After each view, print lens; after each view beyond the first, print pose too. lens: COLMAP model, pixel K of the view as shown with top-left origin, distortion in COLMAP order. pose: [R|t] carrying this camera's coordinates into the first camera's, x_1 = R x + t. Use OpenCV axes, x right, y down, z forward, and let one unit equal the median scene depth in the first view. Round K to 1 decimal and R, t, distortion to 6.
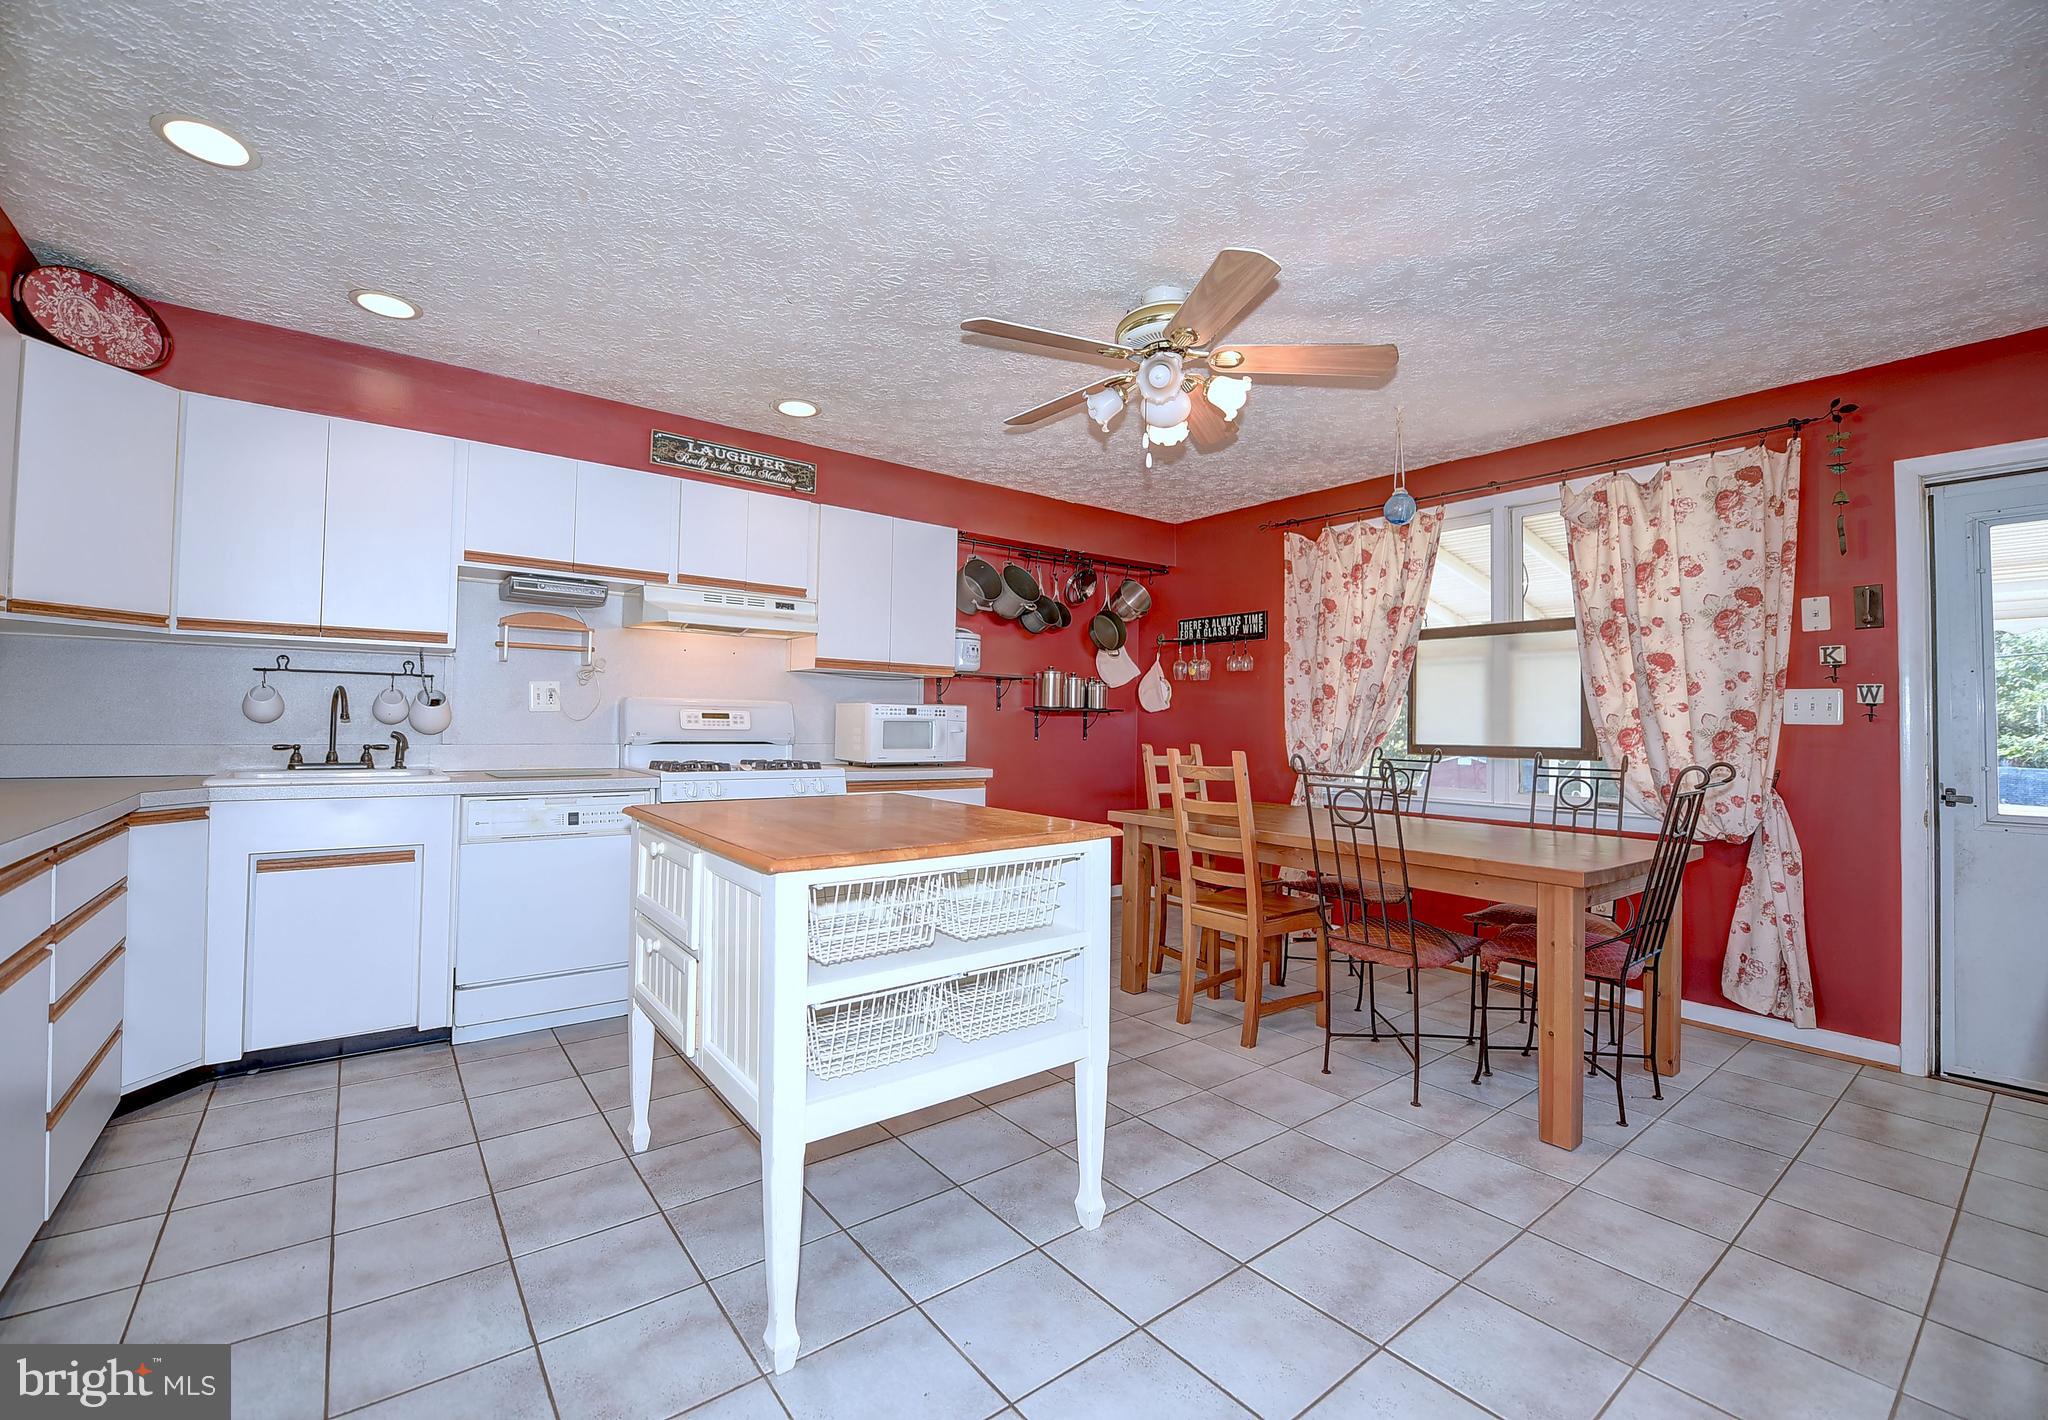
lens RADIAL K [[854.0, 0, 1006.8], [0, 854.0, 697.5], [0, 0, 1]] dist [-0.020857, -0.000920]
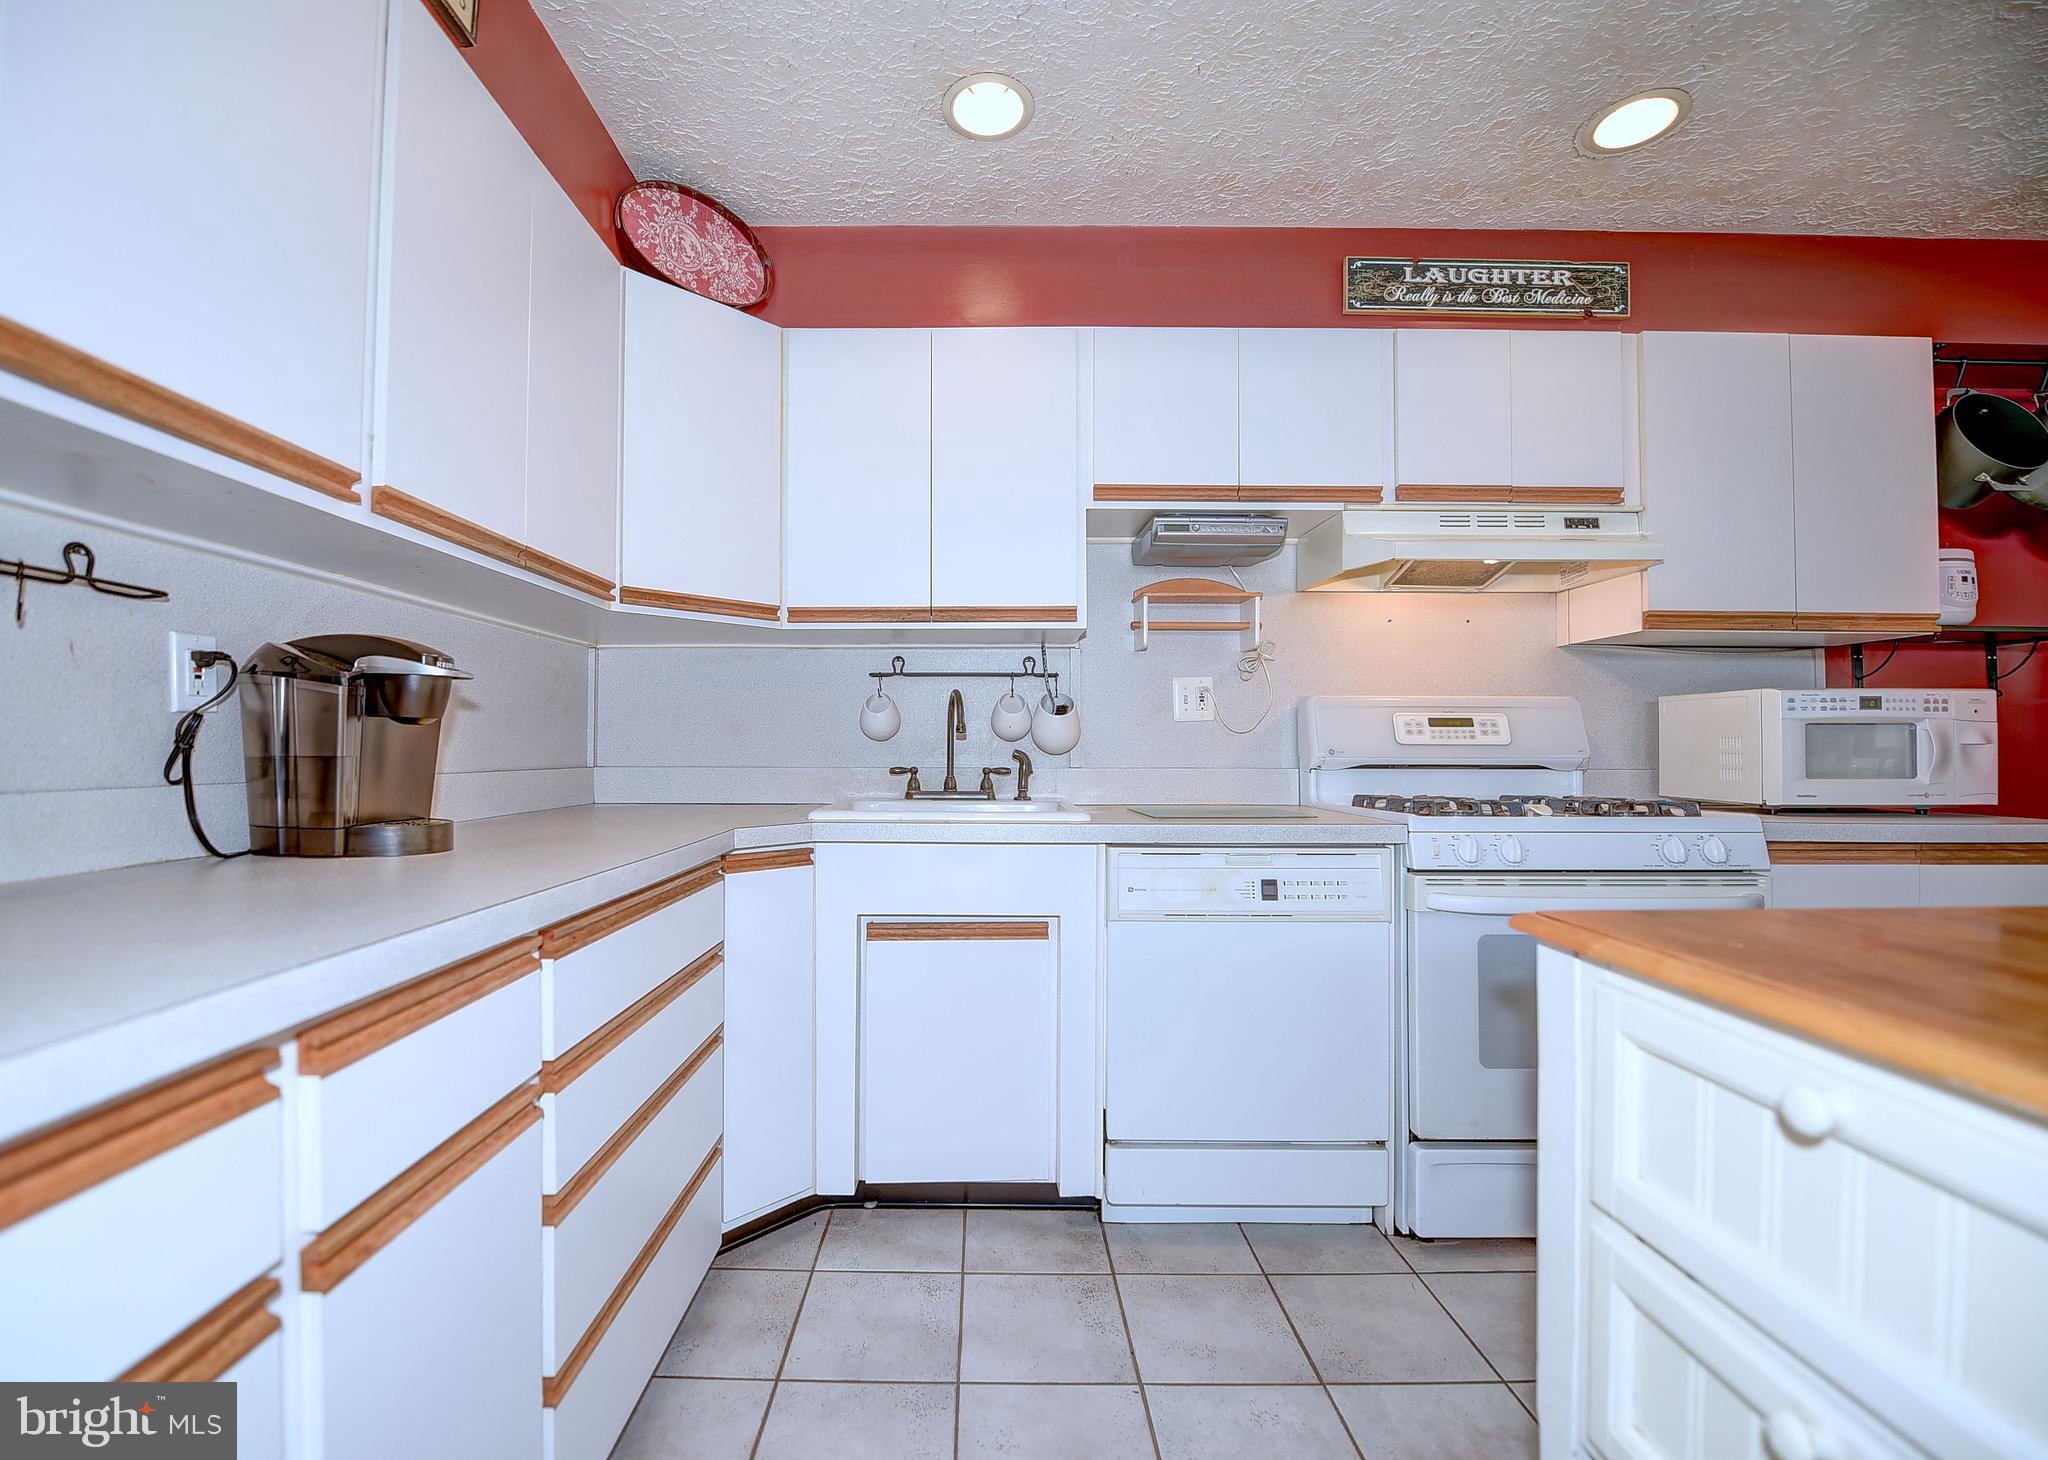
lens RADIAL K [[866.6, 0, 973.9], [0, 866.6, 735.0], [0, 0, 1]] dist [-0.019108, 0.000011]
pose [[0.787064, -0.024688, -0.616377, -0.280924], [0.027948, 0.999600, -0.004350, 0.028953], [0.616238, -0.013803, 0.787439, 0.372101]]
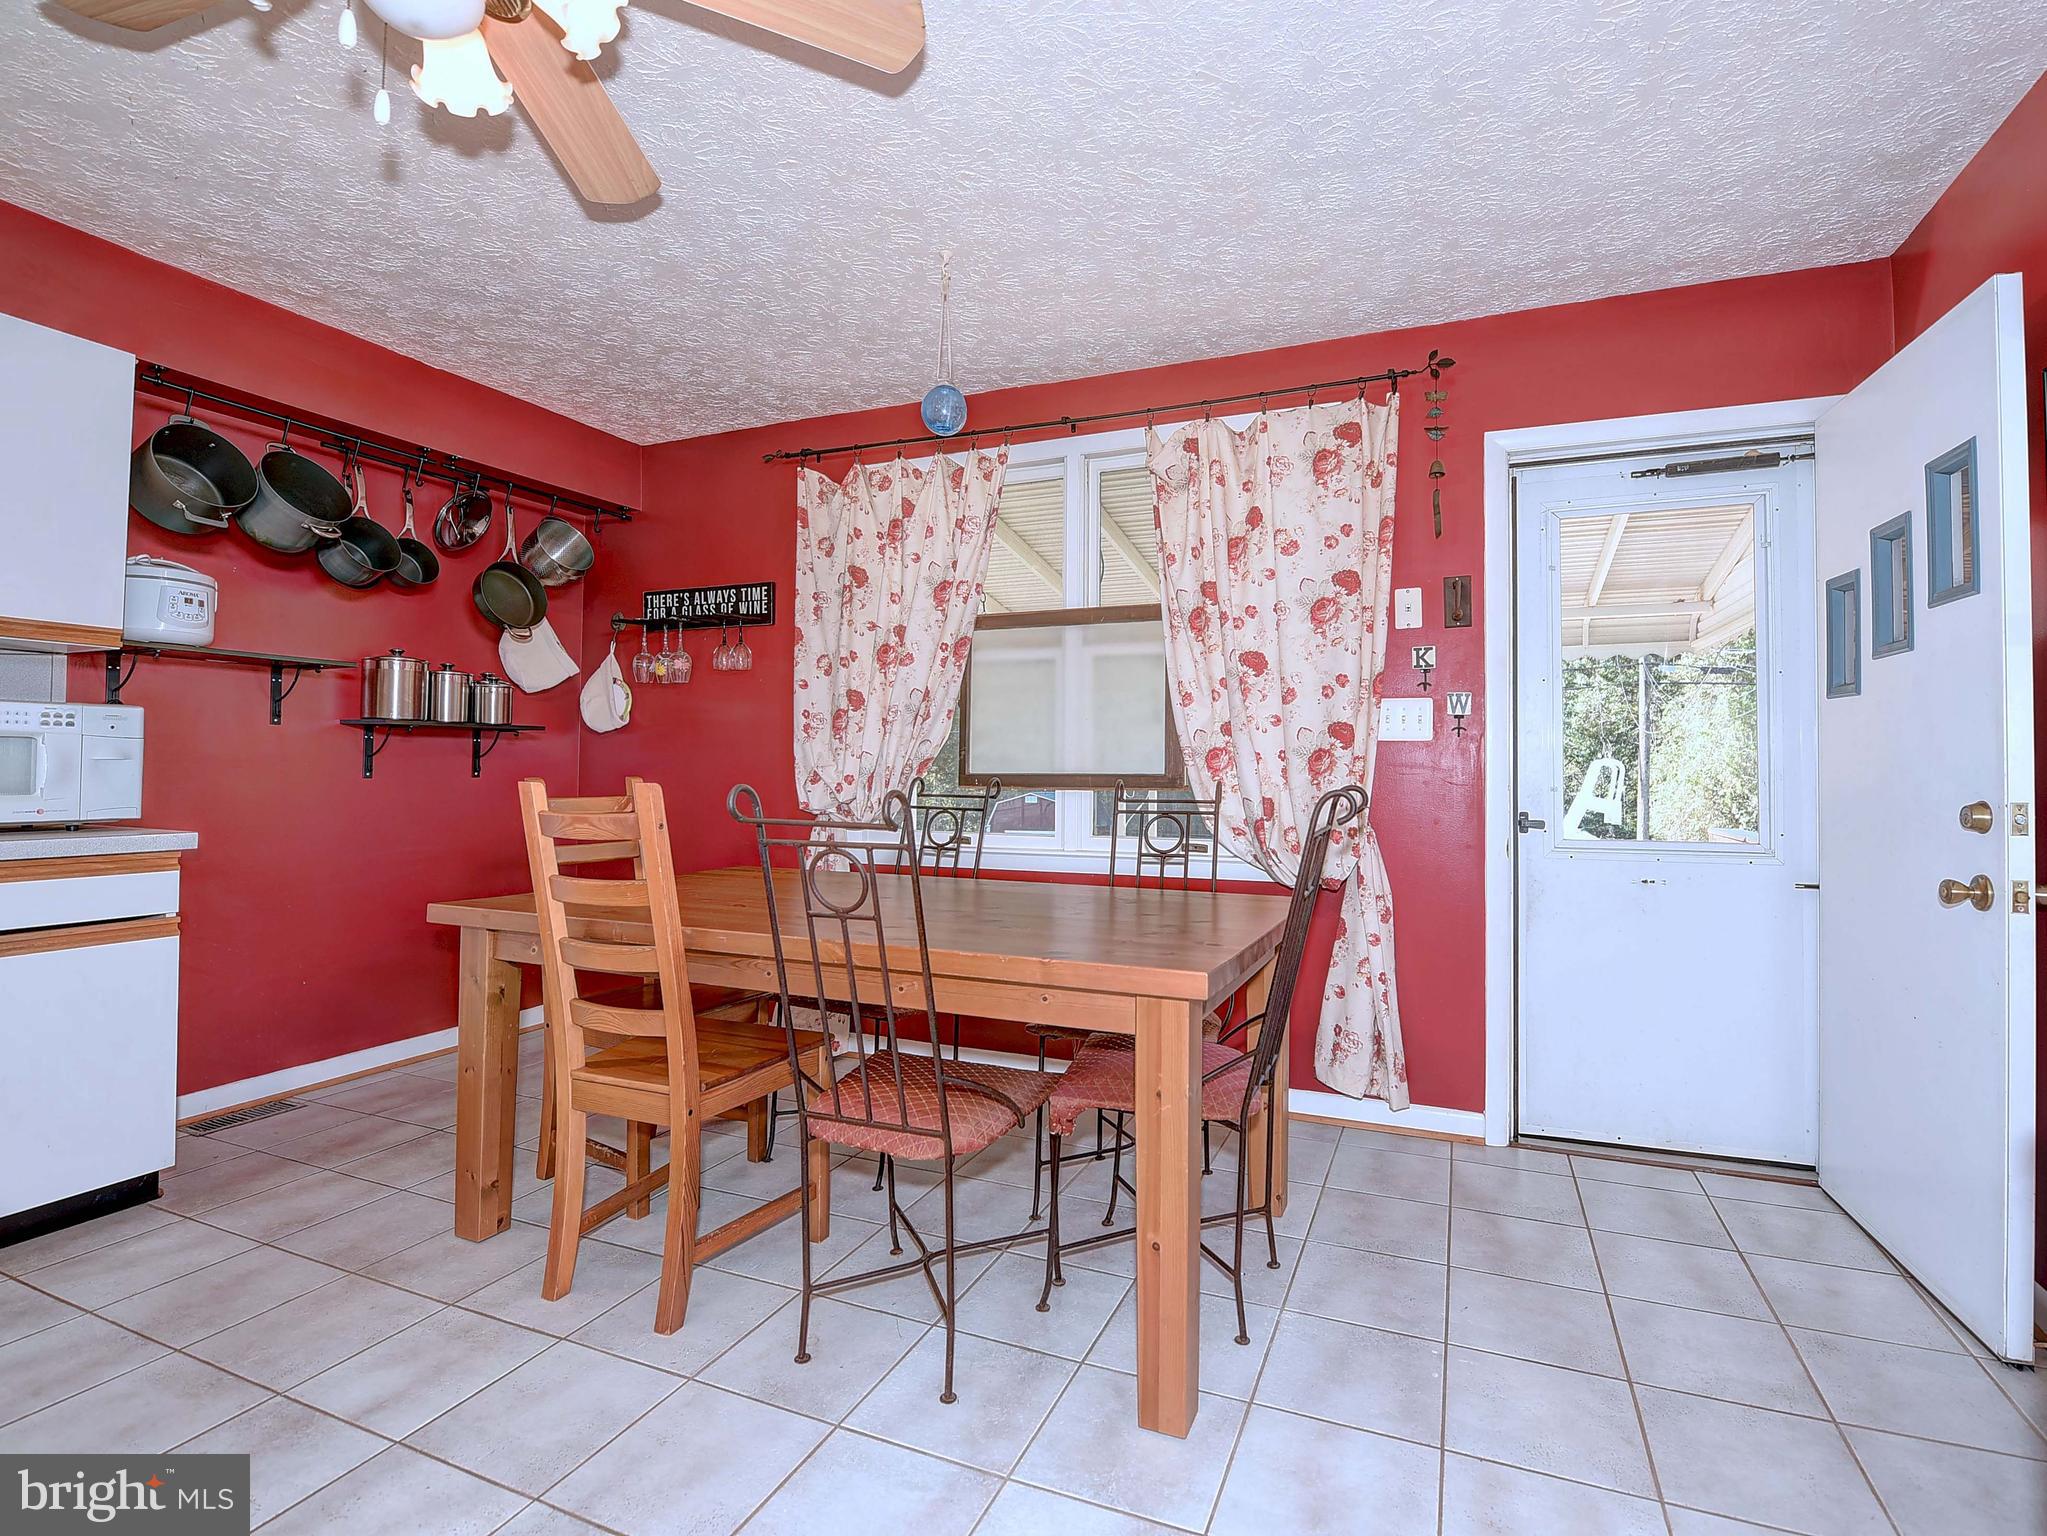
lens RADIAL K [[961.8, 0, 1069.9], [0, 961.8, 754.4], [0, 0, 1]] dist [-0.002267, -0.000304]
pose [[0.861202, -0.001081, 0.508262, 0.180188], [-0.008870, 0.999813, 0.017155, 0.030915], [-0.508185, -0.019282, 0.861032, 0.327641]]
